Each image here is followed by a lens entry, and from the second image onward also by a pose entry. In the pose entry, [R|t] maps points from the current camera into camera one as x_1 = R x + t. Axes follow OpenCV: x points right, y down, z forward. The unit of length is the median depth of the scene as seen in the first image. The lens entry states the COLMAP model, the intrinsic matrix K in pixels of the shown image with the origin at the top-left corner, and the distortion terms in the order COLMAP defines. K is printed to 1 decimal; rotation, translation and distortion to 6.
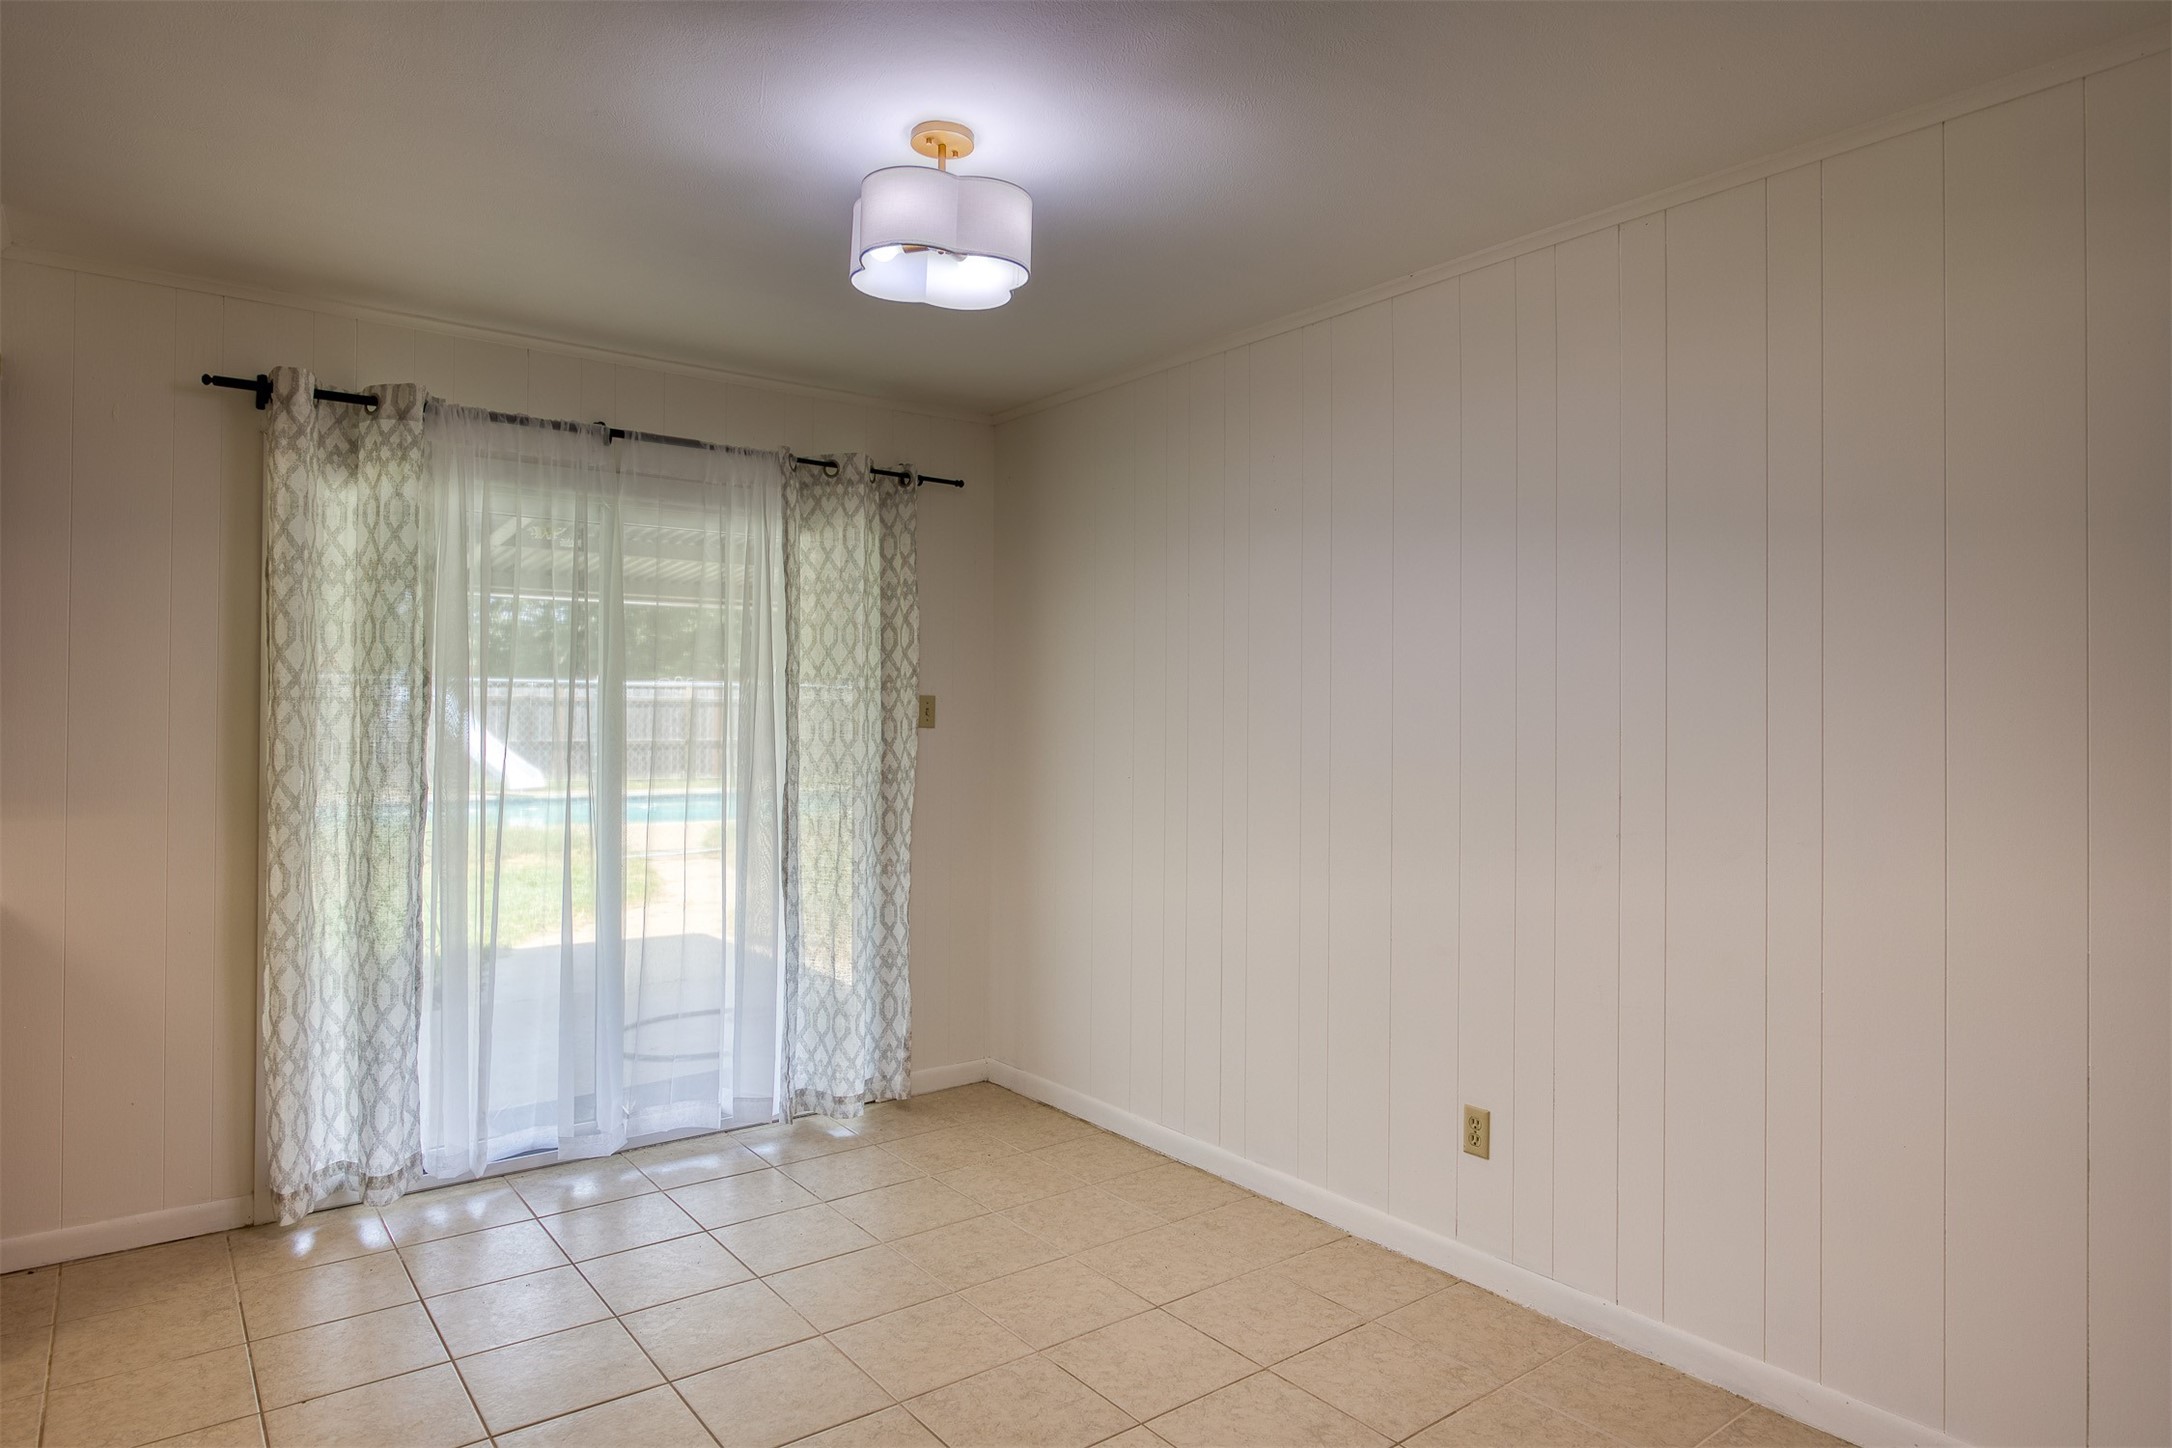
lens RADIAL K [[1276.6, 0, 1056.7], [0, 1276.6, 702.4], [0, 0, 1]] dist [-0.002291, -0.000589]
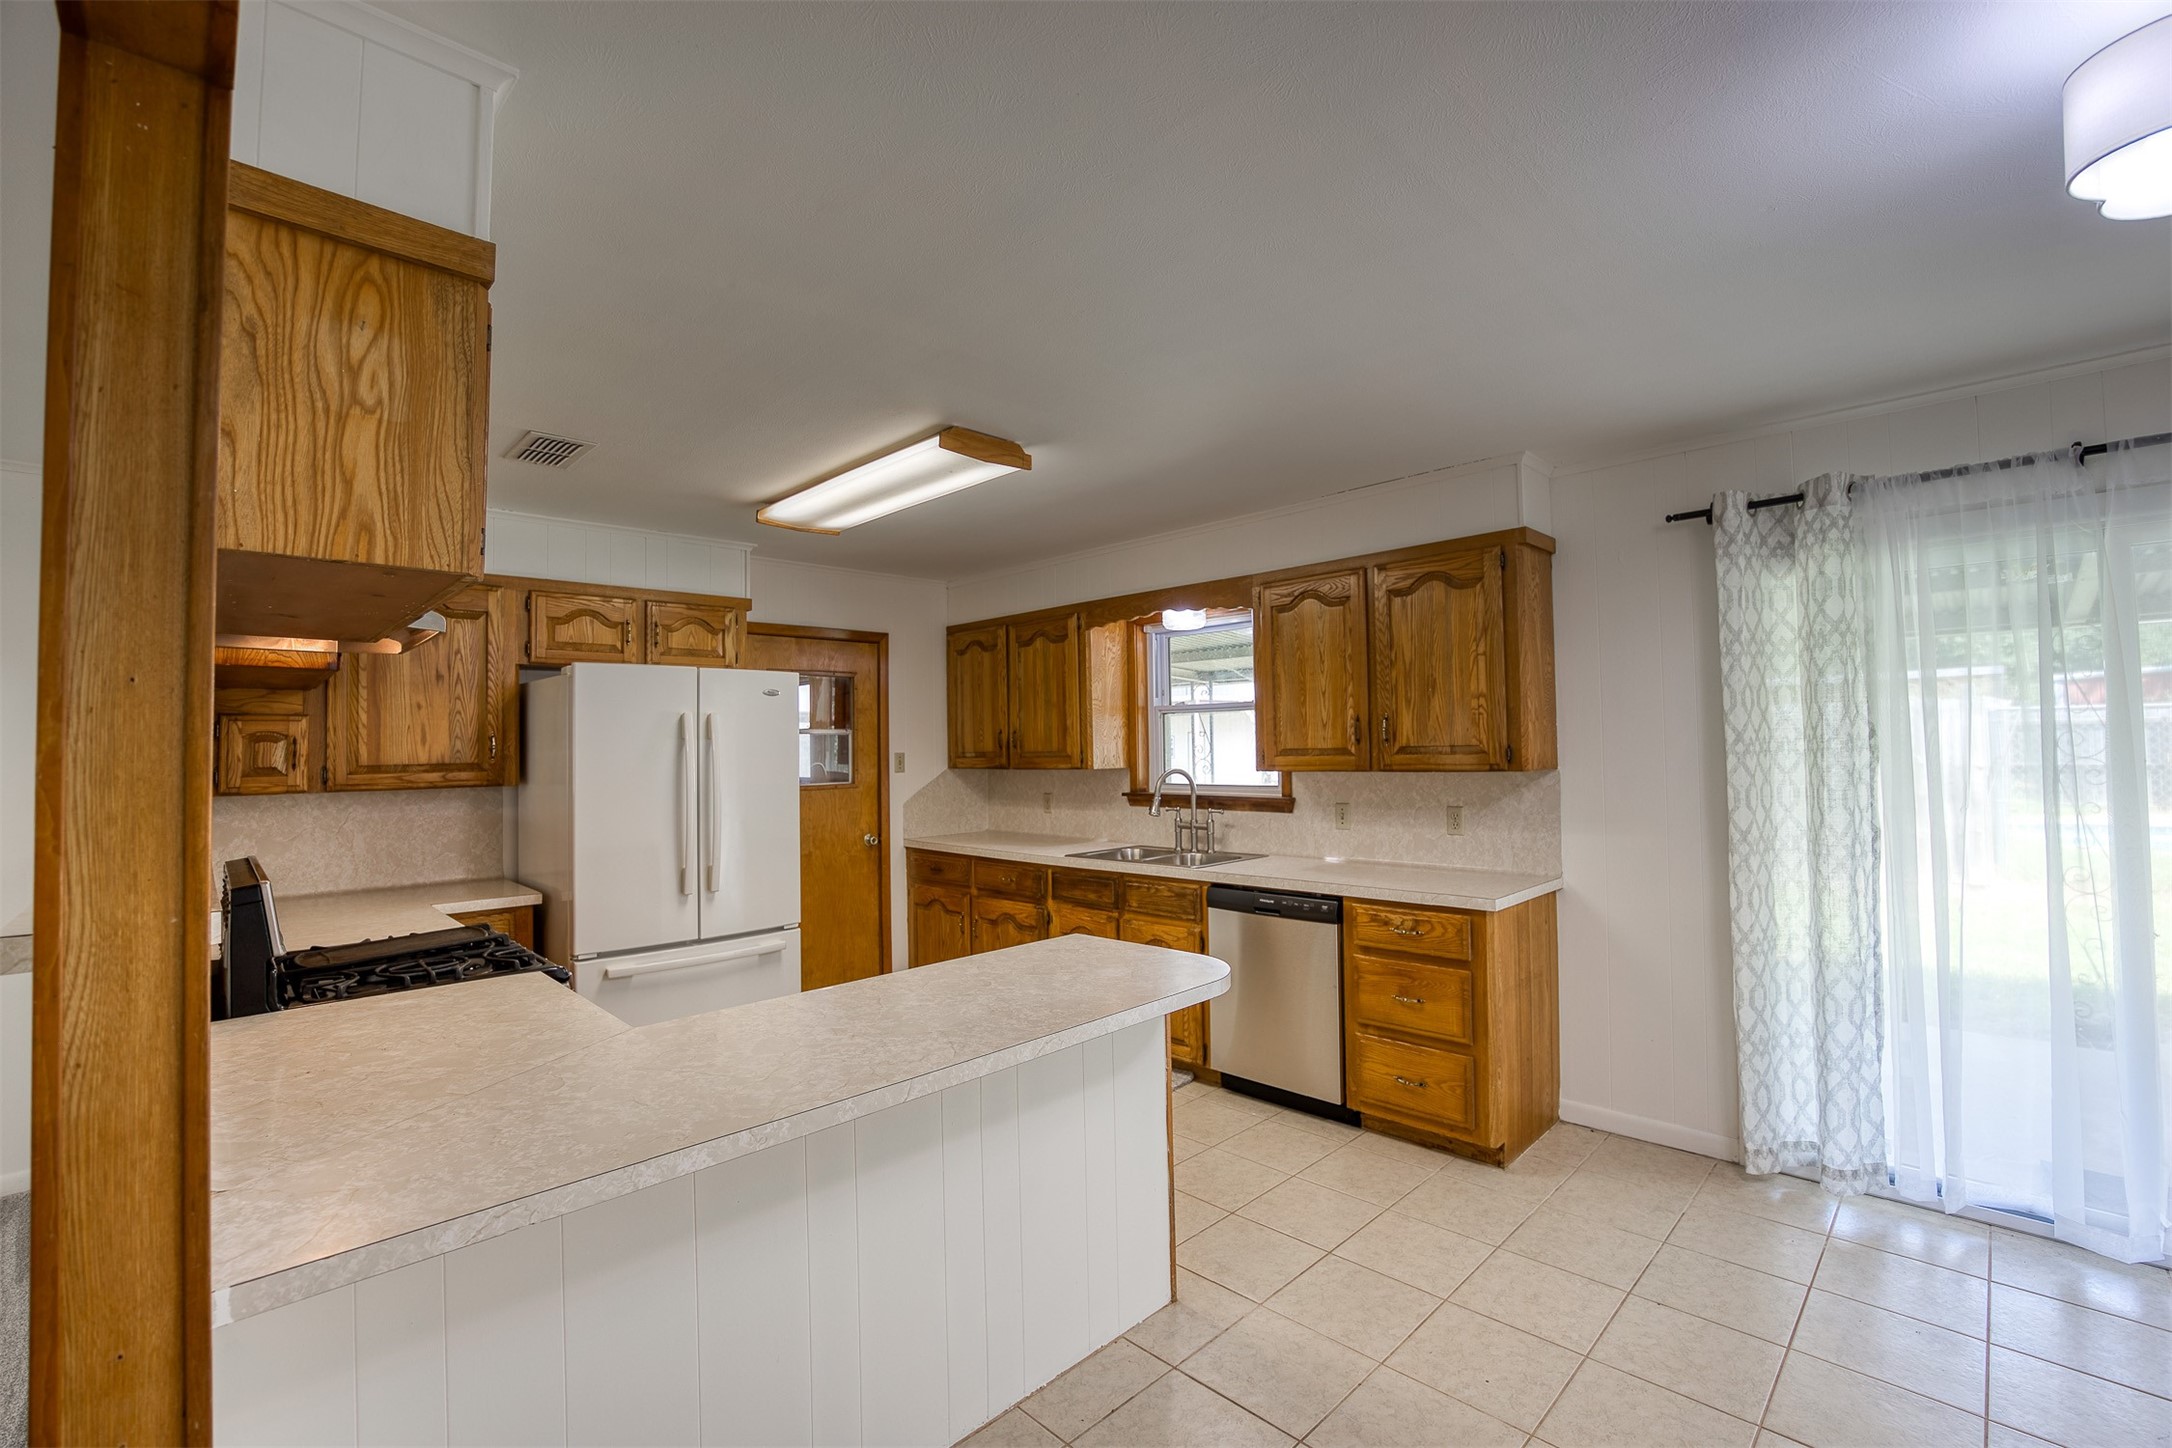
lens RADIAL K [[931.4, 0, 1072.8], [0, 931.4, 720.3], [0, 0, 1]] dist [-0.049908, 0.013971]
pose [[0.141126, -0.040492, -0.989163, 0.179756], [0.026976, 0.998949, -0.037044, -0.017785], [0.989624, -0.021456, 0.142070, 0.208288]]
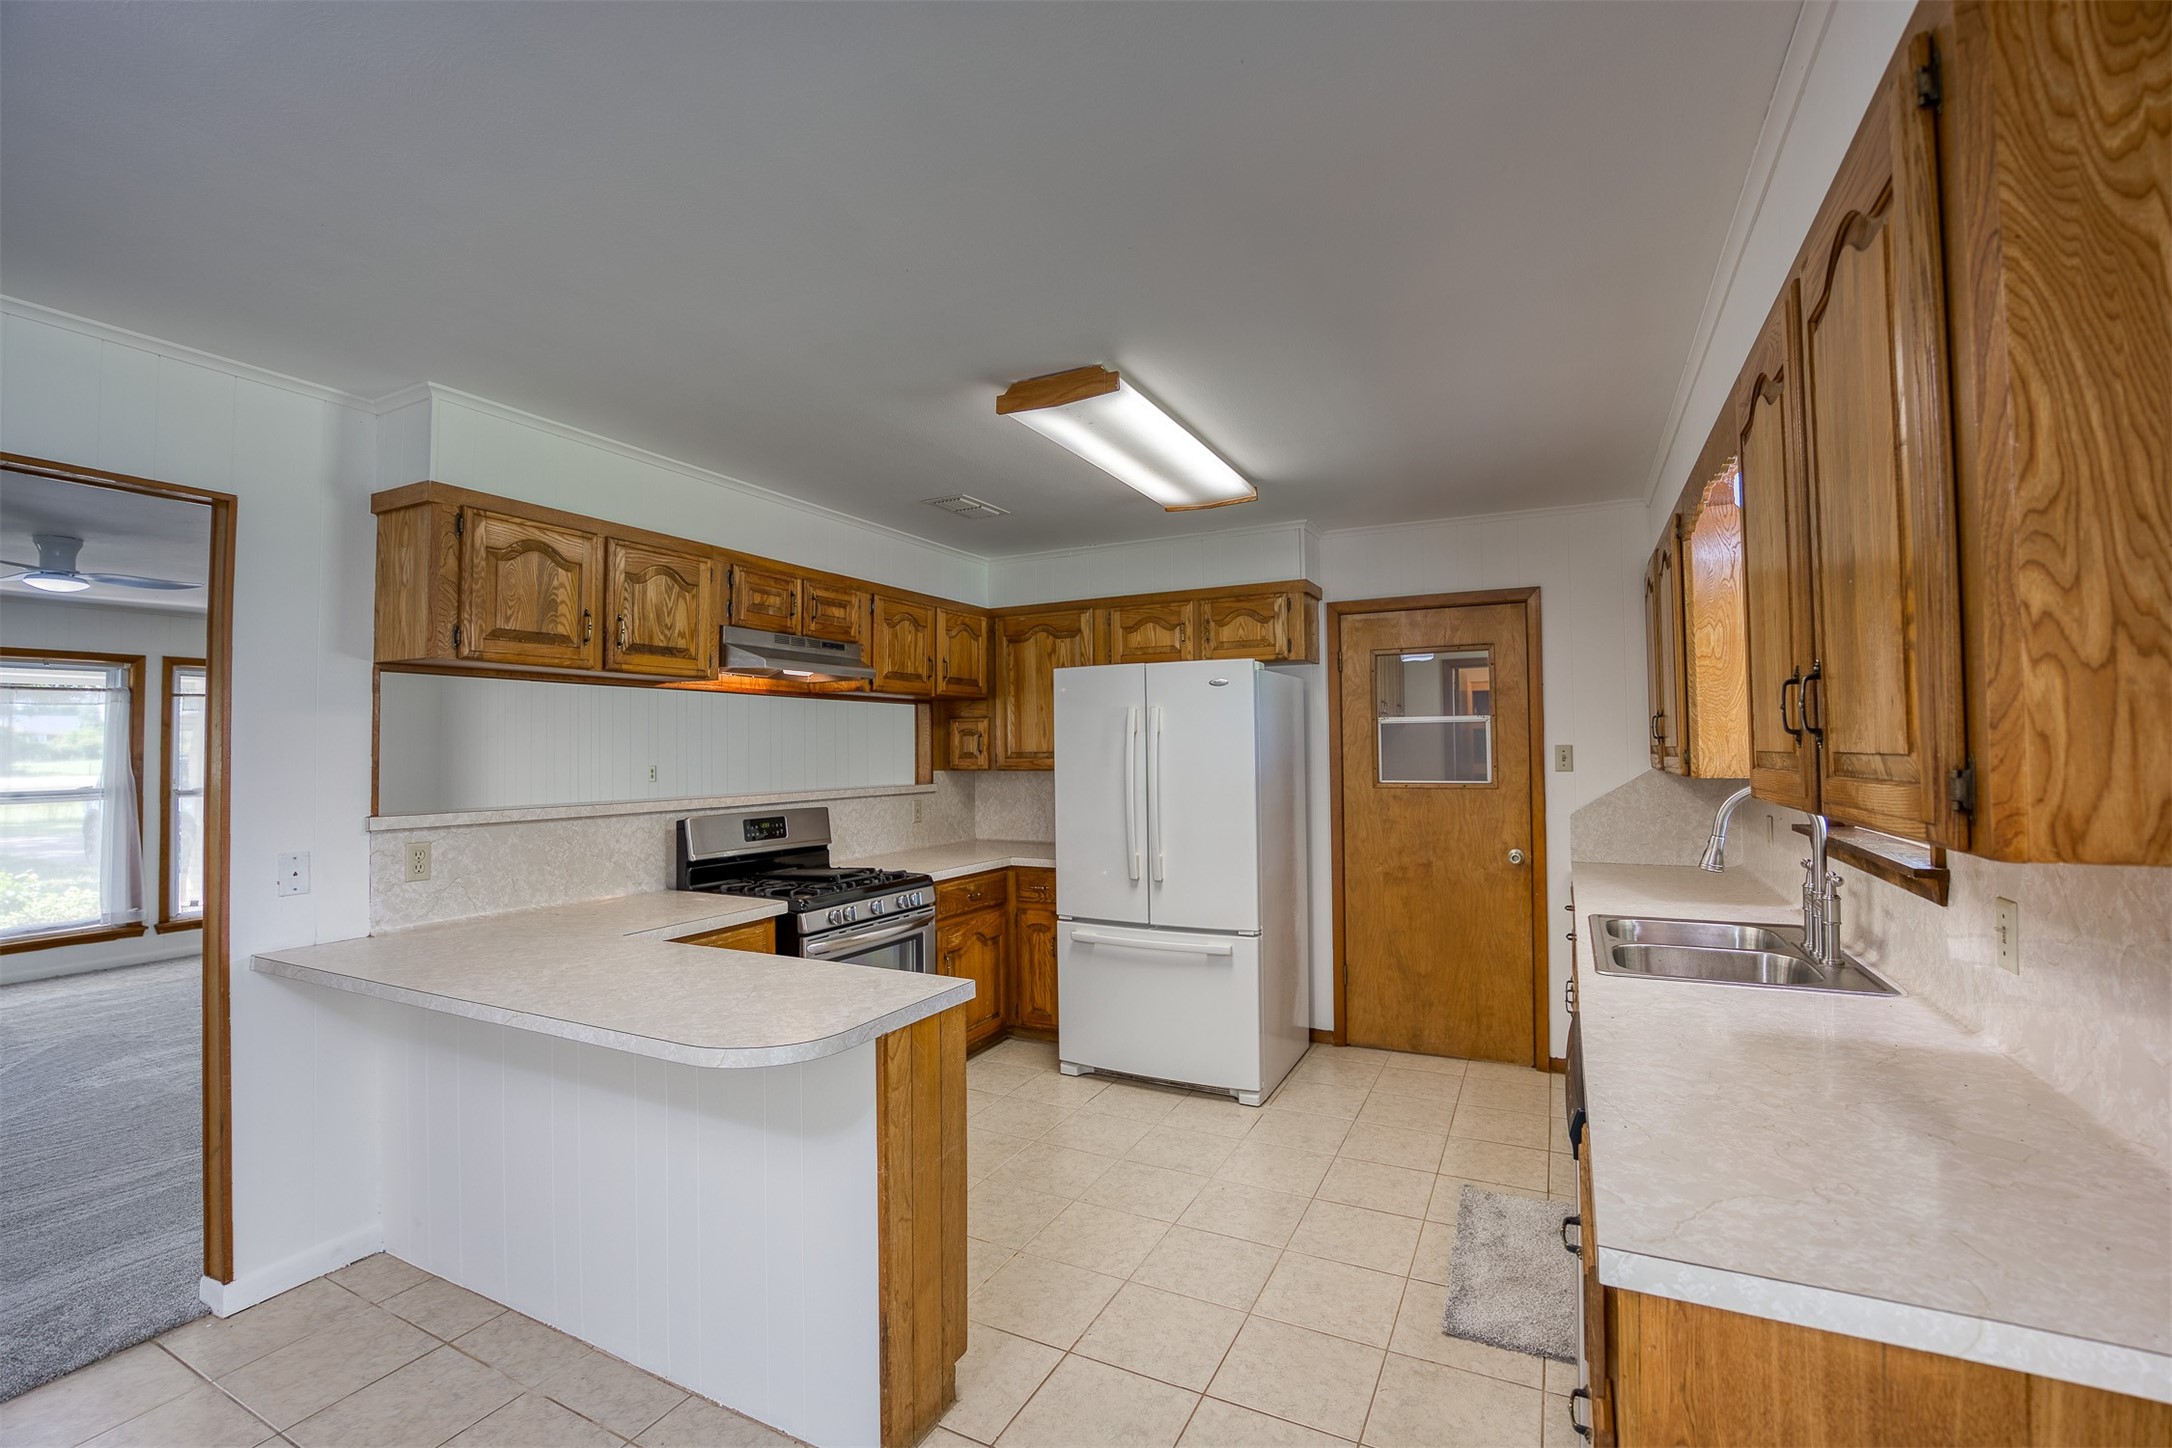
lens RADIAL K [[930.6, 0, 1082.5], [0, 930.6, 720.8], [0, 0, 1]] dist [-0.052467, 0.015918]
pose [[-0.891967, -0.012487, -0.451929, -0.360542], [0.006233, 0.999184, -0.039910, -0.016839], [0.452058, -0.038415, -0.891161, 0.891700]]
